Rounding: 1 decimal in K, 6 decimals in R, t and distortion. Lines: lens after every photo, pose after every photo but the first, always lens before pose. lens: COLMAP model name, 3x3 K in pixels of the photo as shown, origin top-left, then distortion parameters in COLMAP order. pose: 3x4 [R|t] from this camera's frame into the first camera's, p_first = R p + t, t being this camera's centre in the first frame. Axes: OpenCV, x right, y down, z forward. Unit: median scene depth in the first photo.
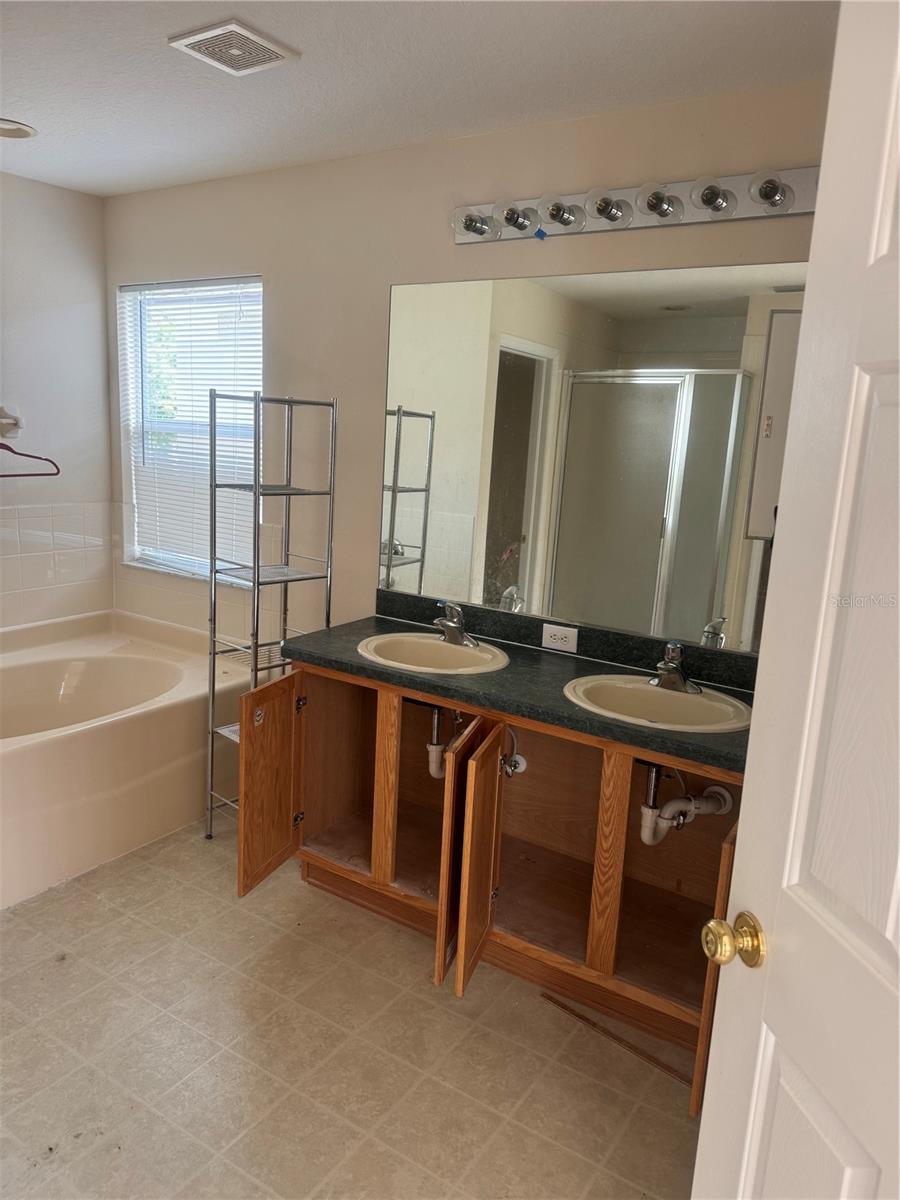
lens RADIAL K [[845.0, 0, 443.0], [0, 845.0, 606.2], [0, 0, 1]] dist [0.039794, -0.064046]
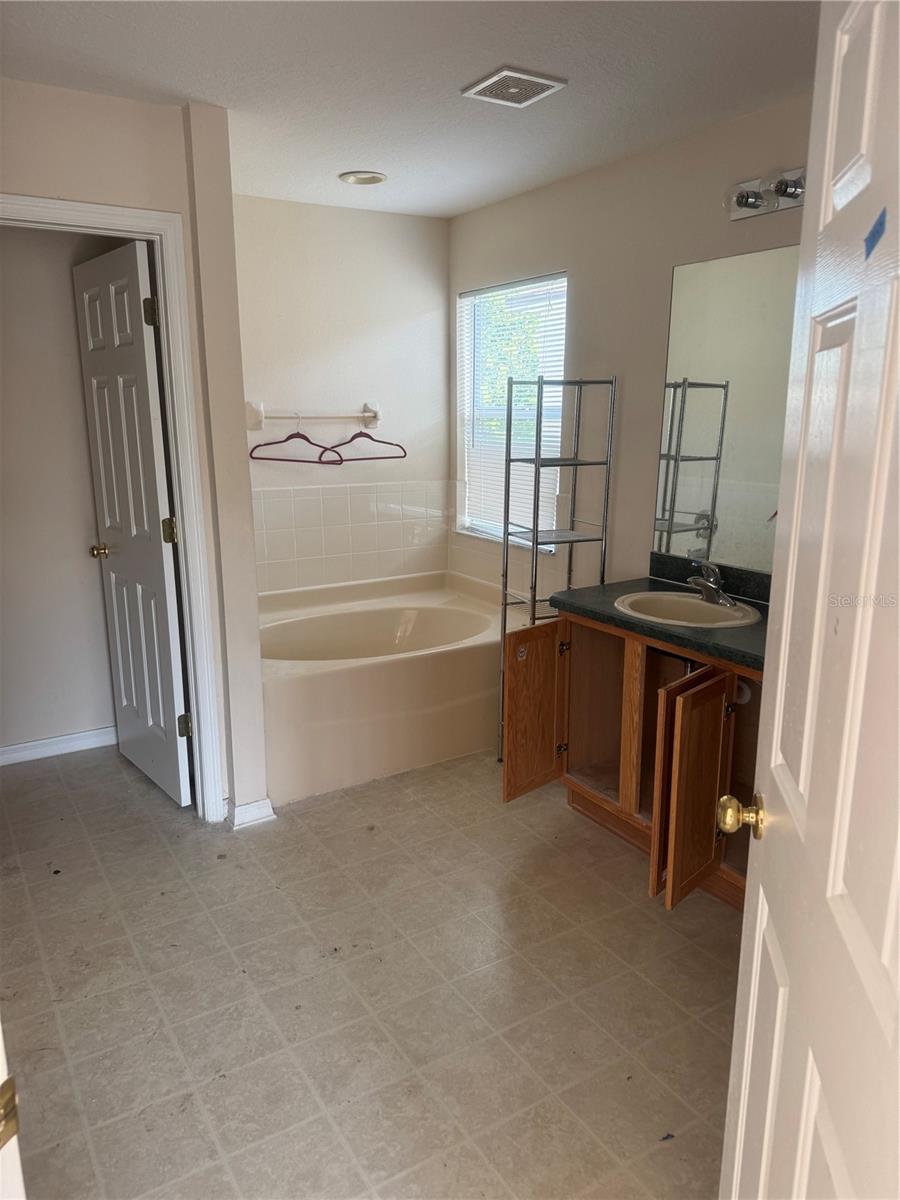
lens RADIAL K [[845.0, 0, 456.1], [0, 845.0, 608.0], [0, 0, 1]] dist [0.039794, -0.064046]
pose [[0.906074, 0.043198, -0.420909, 0.171736], [-0.034294, 0.998999, 0.028705, 0.031751], [0.421728, -0.011574, 0.906649, -0.097742]]
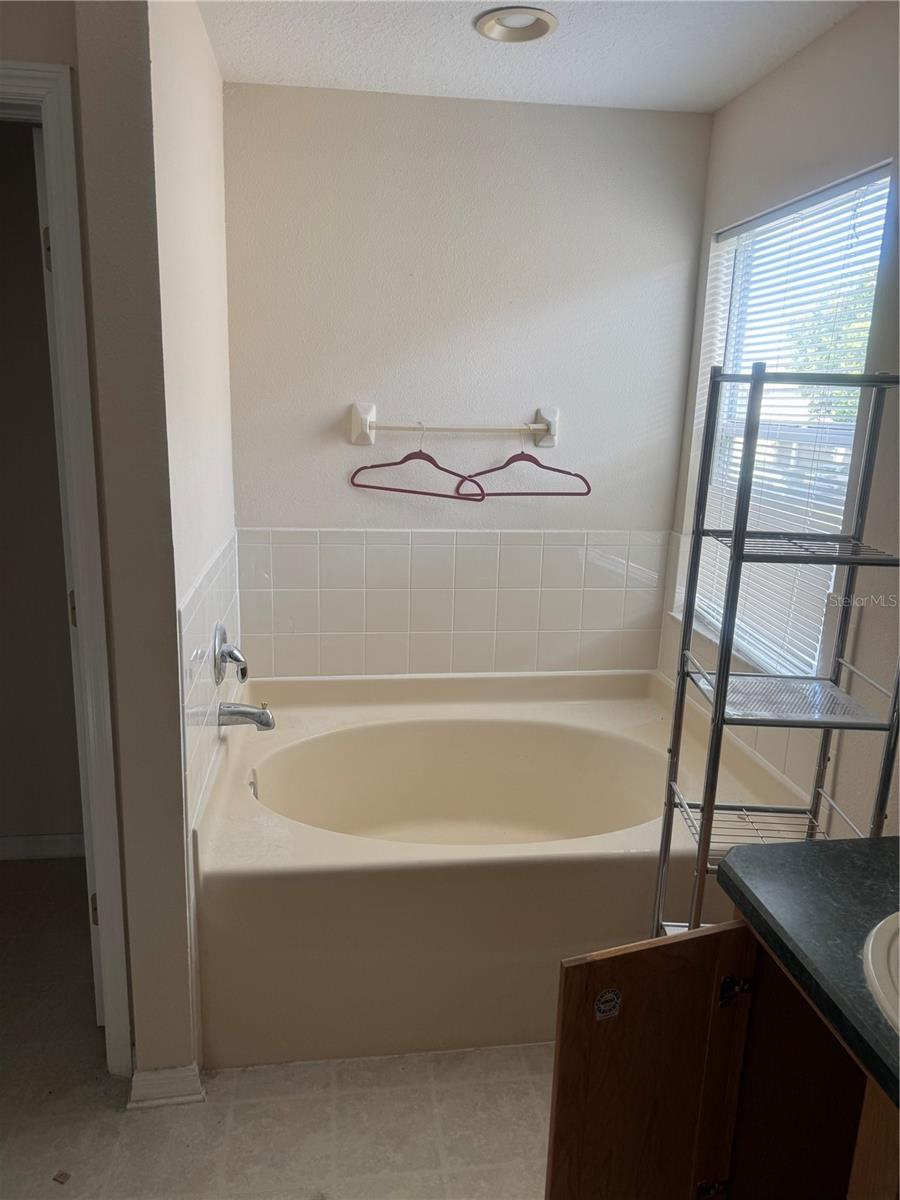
lens RADIAL K [[845.0, 0, 456.9], [0, 845.0, 612.3], [0, 0, 1]] dist [0.039794, -0.064046]
pose [[0.663353, 0.141590, -0.734789, 0.065539], [-0.133069, 0.988606, 0.070367, -0.109134], [0.736380, 0.051099, 0.674636, 0.495553]]
